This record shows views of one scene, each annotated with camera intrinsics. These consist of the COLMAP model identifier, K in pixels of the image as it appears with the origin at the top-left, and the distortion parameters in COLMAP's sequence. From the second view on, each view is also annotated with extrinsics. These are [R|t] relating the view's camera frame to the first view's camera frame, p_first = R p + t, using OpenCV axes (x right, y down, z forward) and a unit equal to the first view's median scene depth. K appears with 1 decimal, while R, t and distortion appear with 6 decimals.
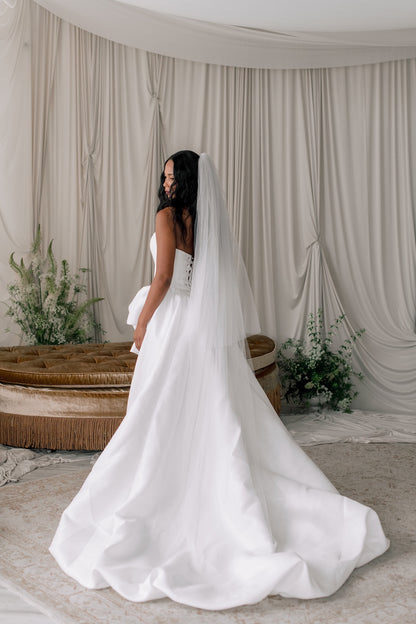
lens RADIAL K [[895.7, 0, 219.3], [0, 895.7, 314.8], [0, 0, 1]] dist [-0.008235, 0.124180]
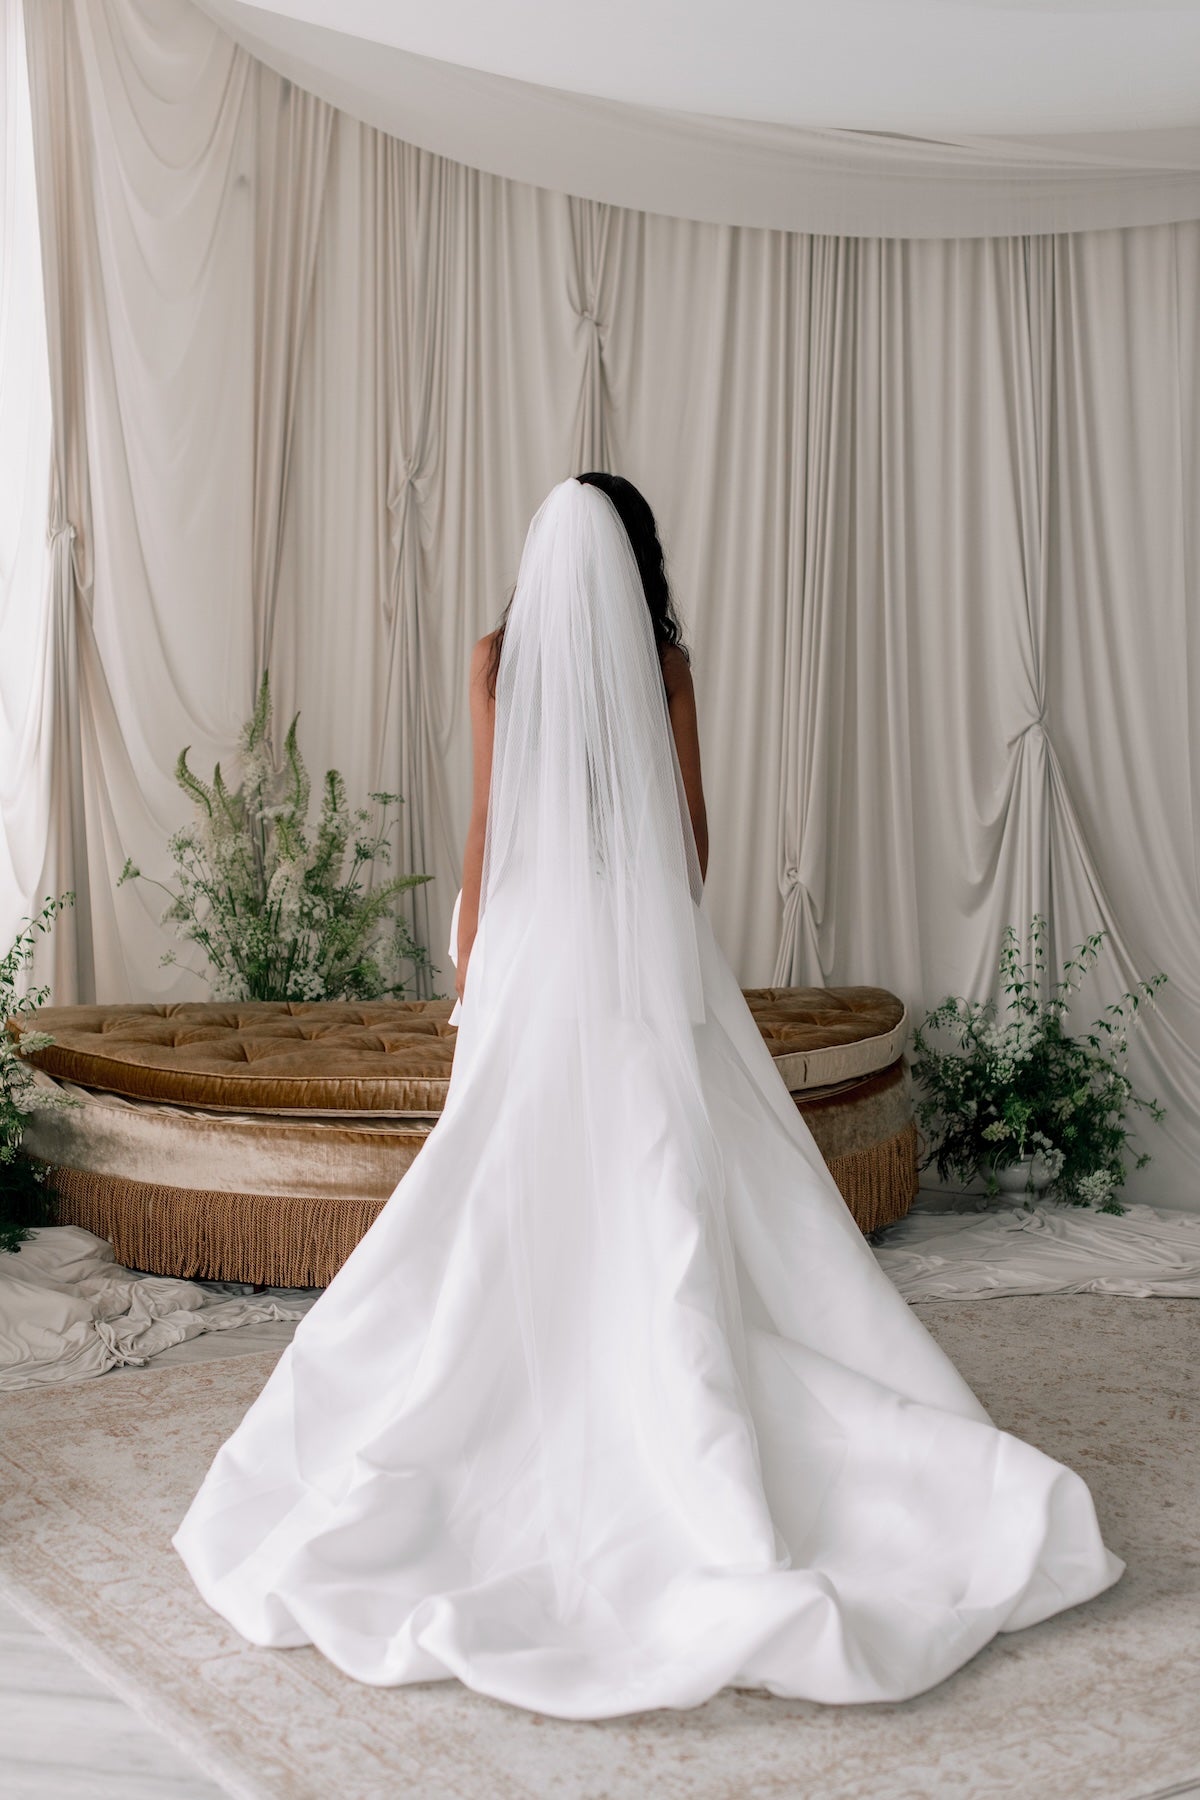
lens RADIAL K [[2583.7, 0, 632.7], [0, 2583.7, 908.2], [0, 0, 1]] dist [-0.008235, 0.124180]
pose [[0.993760, 0.015607, -0.110444, 0.067225], [-0.017074, 0.999778, -0.012350, 0.005859], [0.110226, 0.014159, 0.993806, -0.028478]]
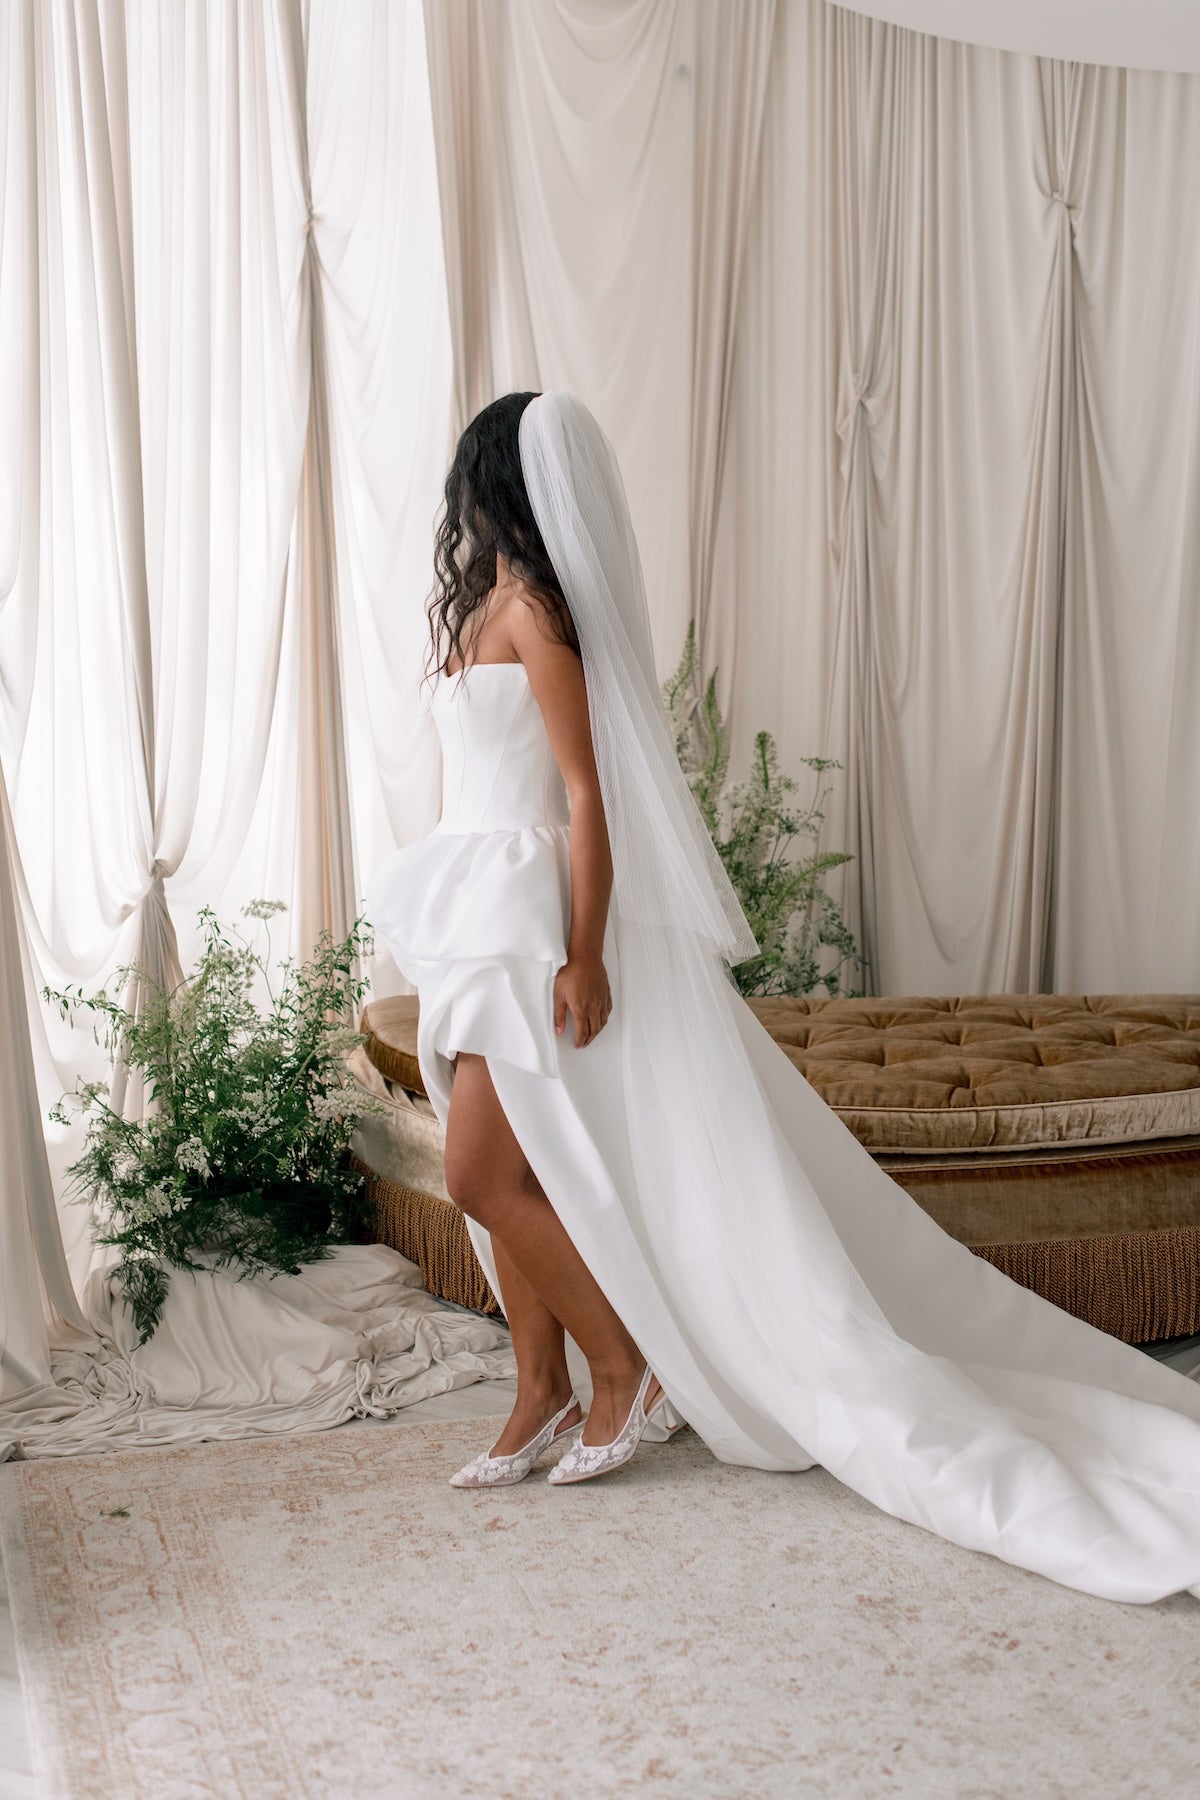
lens RADIAL K [[2593.4, 0, 631.9], [0, 2593.4, 901.7], [0, 0, 1]] dist [-0.009742, 0.165785]
pose [[0.908510, 0.038604, -0.416075, 0.182367], [-0.033225, 0.999244, 0.020165, -0.018104], [0.416539, -0.004496, 0.909107, 0.136364]]
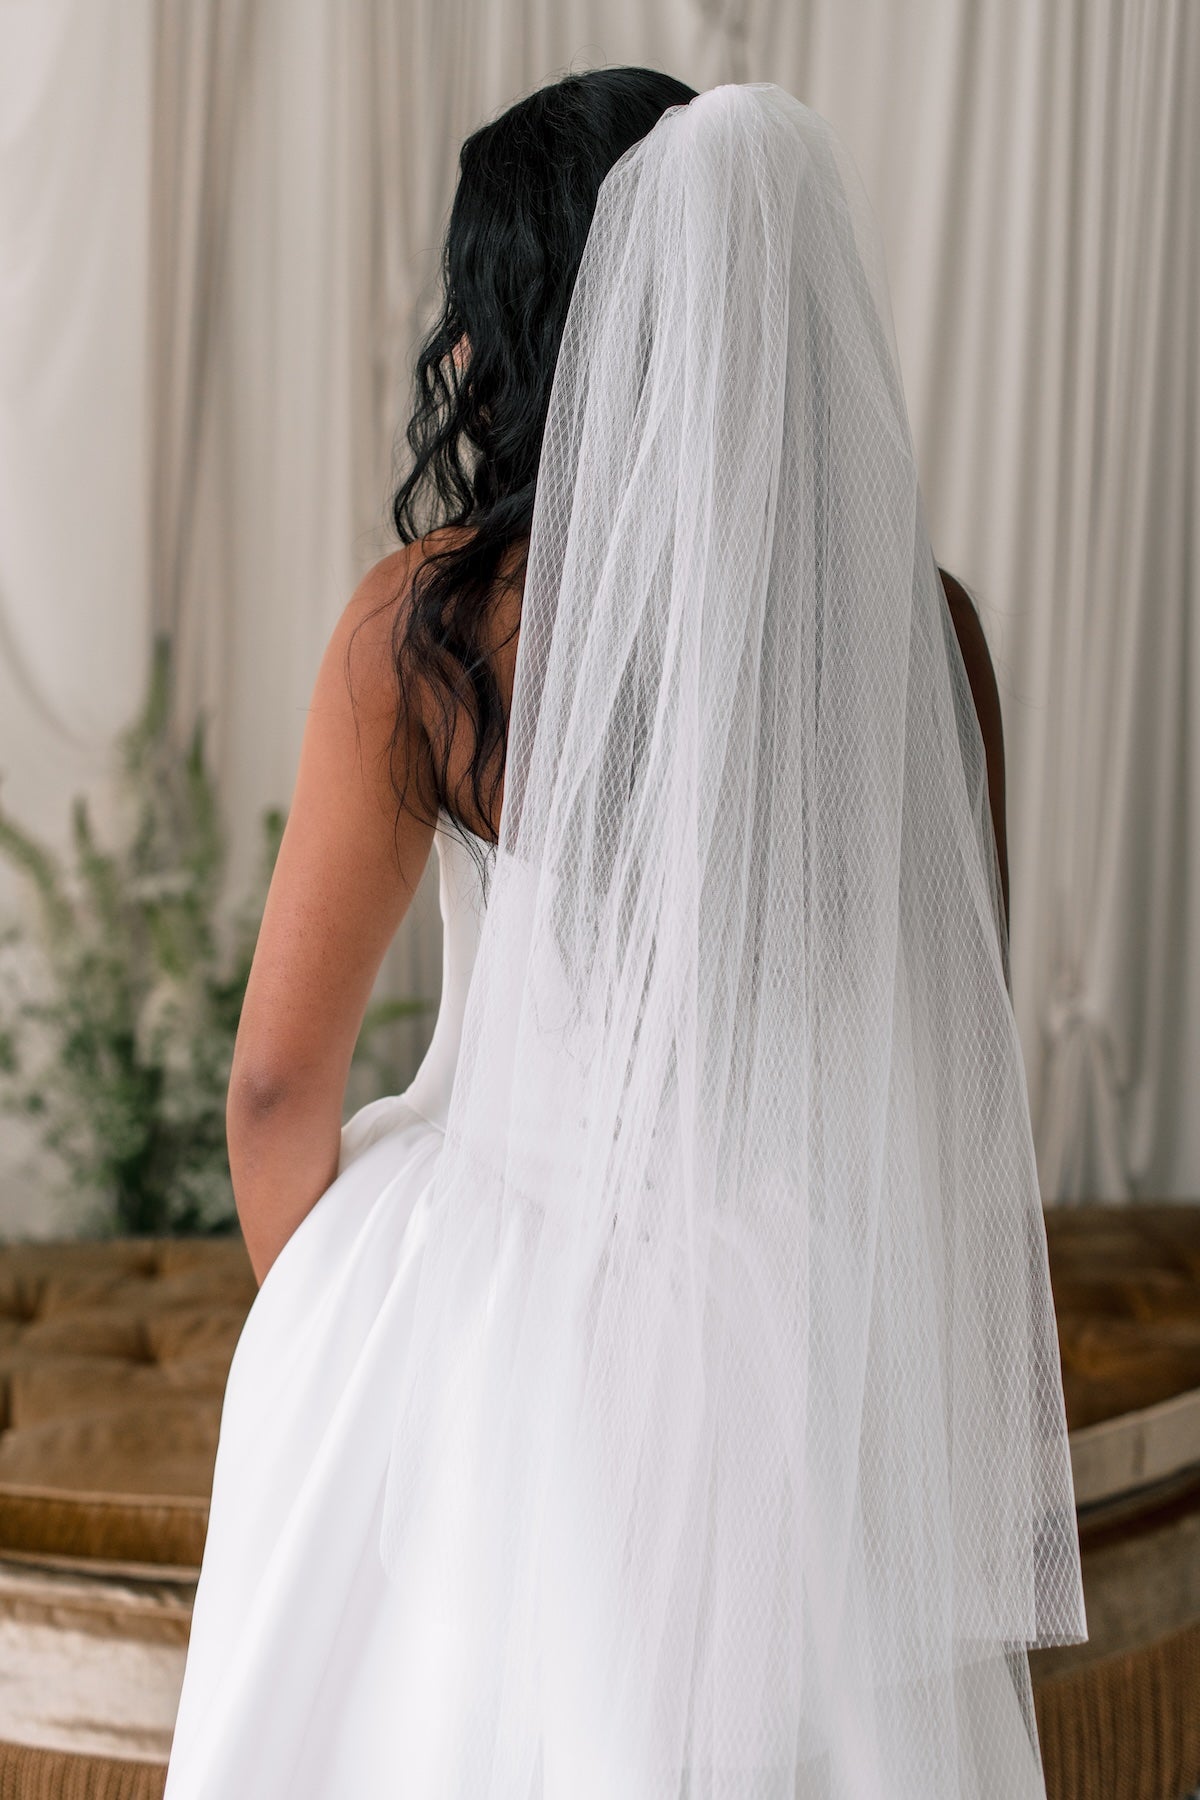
lens RADIAL K [[2593.4, 0, 631.9], [0, 2593.4, 901.7], [0, 0, 1]] dist [-0.009742, 0.165785]
pose [[0.985003, 0.023693, -0.170904, 0.015488], [-0.024131, 0.999709, -0.000483, -0.042806], [0.170843, 0.004600, 0.985288, 0.429221]]
